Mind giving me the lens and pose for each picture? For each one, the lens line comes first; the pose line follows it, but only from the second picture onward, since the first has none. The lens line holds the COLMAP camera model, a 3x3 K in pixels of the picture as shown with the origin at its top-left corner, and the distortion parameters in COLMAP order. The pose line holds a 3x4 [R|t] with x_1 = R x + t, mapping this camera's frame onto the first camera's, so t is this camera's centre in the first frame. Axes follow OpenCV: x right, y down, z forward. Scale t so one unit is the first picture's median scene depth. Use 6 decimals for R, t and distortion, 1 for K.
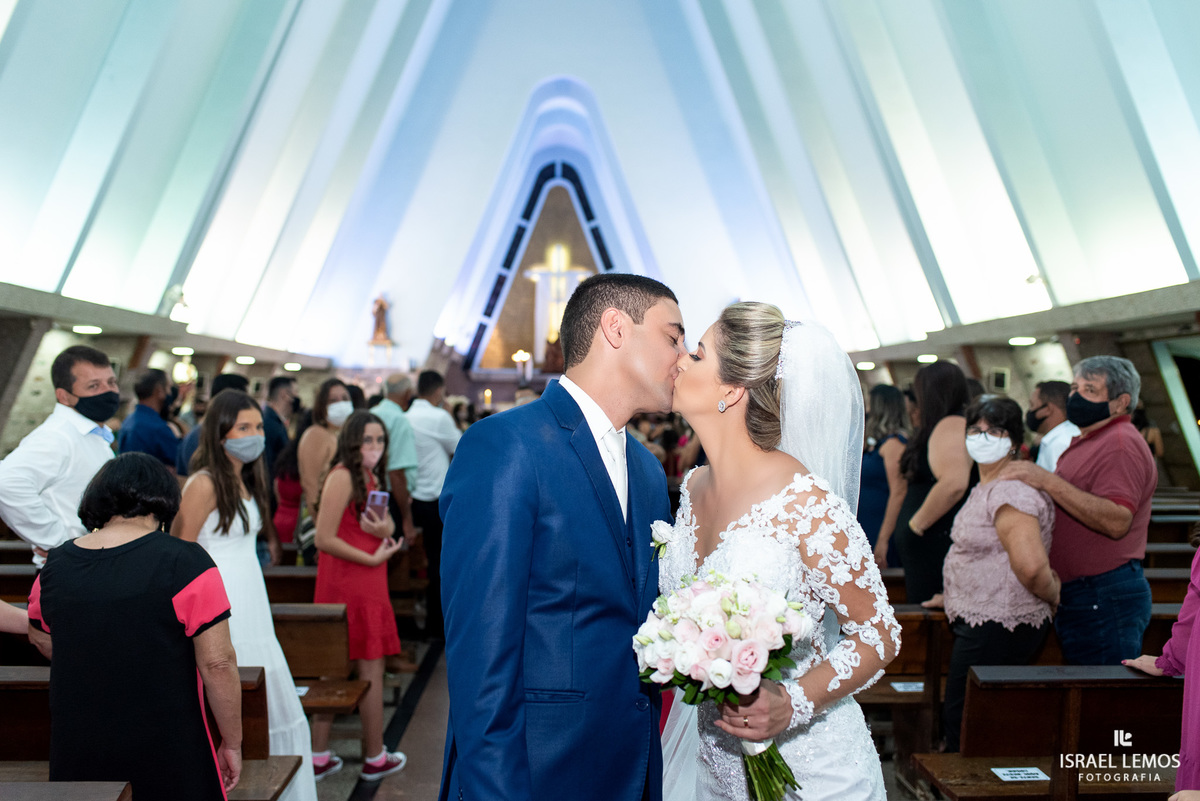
lens RADIAL K [[1175.2, 0, 607.5], [0, 1175.2, 376.7], [0, 0, 1]] dist [0.052389, 0.005551]
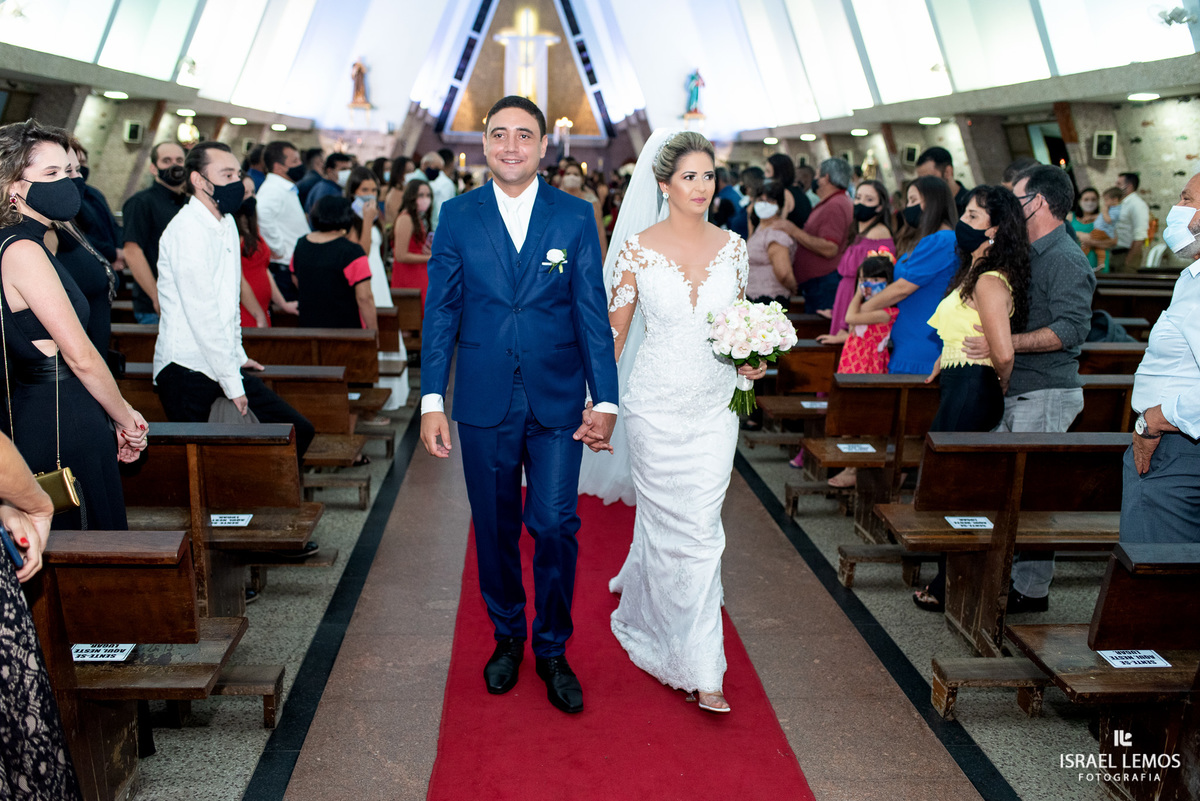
lens RADIAL K [[1163.9, 0, 600.0], [0, 1163.9, 400.5], [0, 0, 1]] dist [0.003885, 0.004368]
pose [[0.999614, 0.014307, 0.023798, 0.003612], [-0.019201, 0.975259, 0.220229, -0.004803], [-0.020058, -0.220601, 0.975158, -0.093495]]
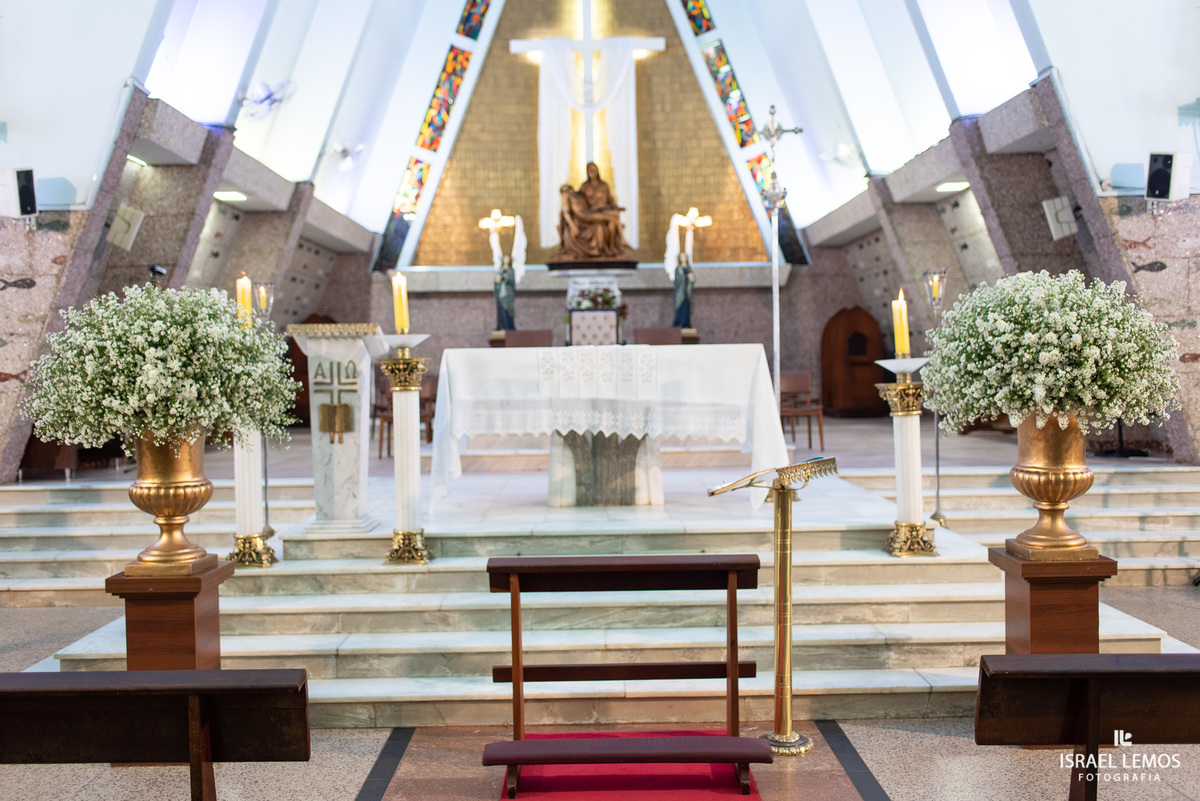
lens RADIAL K [[1163.9, 0, 600.0], [0, 1163.9, 400.5], [0, 0, 1]] dist [0.003885, 0.004368]
pose [[0.998898, -0.024517, -0.040024, -0.030758], [0.027155, 0.997399, 0.066762, 0.021991], [0.038284, -0.067775, 0.996966, 0.747206]]
